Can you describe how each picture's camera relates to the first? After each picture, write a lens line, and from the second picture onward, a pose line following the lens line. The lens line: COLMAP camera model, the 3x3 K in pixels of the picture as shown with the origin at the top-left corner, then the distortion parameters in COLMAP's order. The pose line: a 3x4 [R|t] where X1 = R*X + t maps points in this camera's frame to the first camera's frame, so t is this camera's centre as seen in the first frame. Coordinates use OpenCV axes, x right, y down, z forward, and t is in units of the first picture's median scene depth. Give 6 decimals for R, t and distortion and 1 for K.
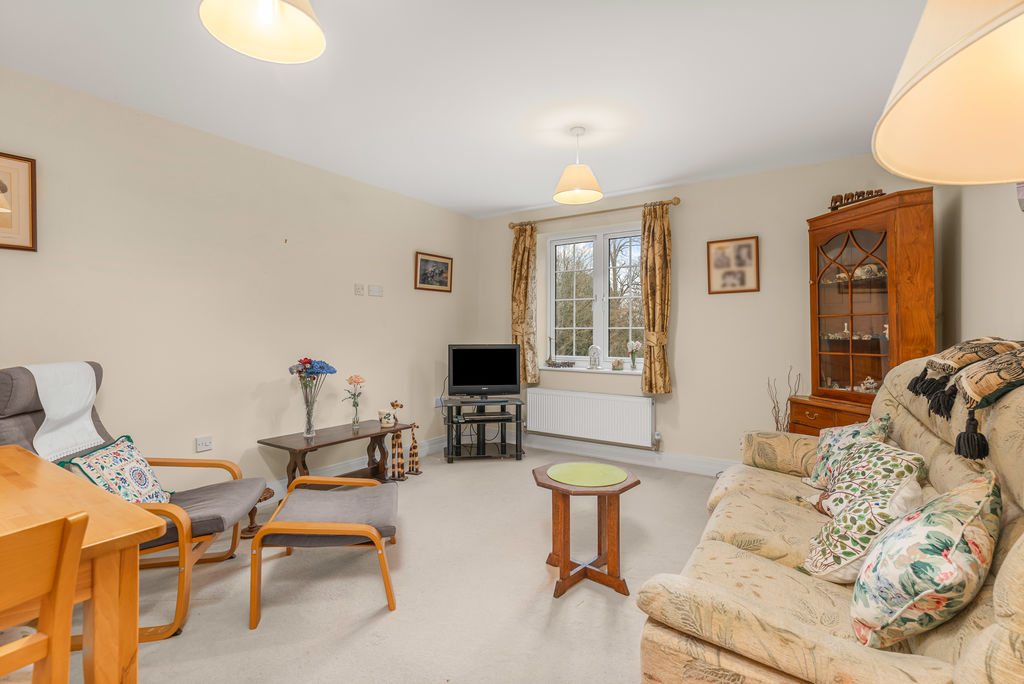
lens RADIAL K [[462.8, 0, 516.4], [0, 462.8, 337.3], [0, 0, 1]] dist [-0.003315, -0.000455]
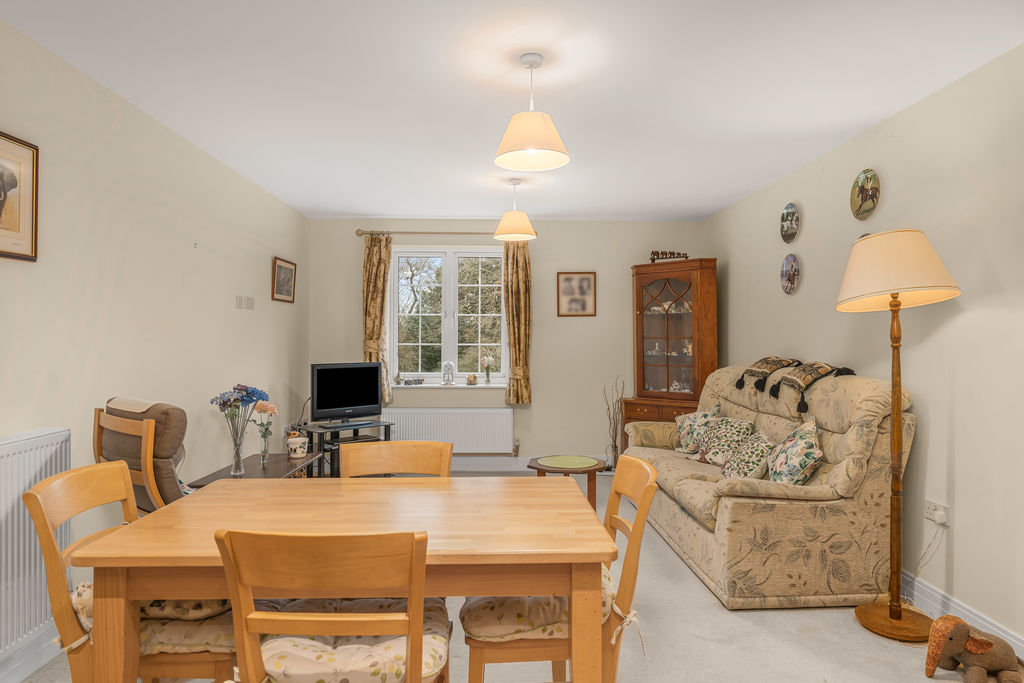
lens RADIAL K [[592.6, 0, 508.7], [0, 592.6, 341.3], [0, 0, 1]] dist [-0.007037, -0.001061]
pose [[0.823261, 0.000124, 0.567663, -0.542471], [0.003328, 0.999982, -0.005045, -0.023554], [-0.567653, 0.006043, 0.823246, -0.169868]]
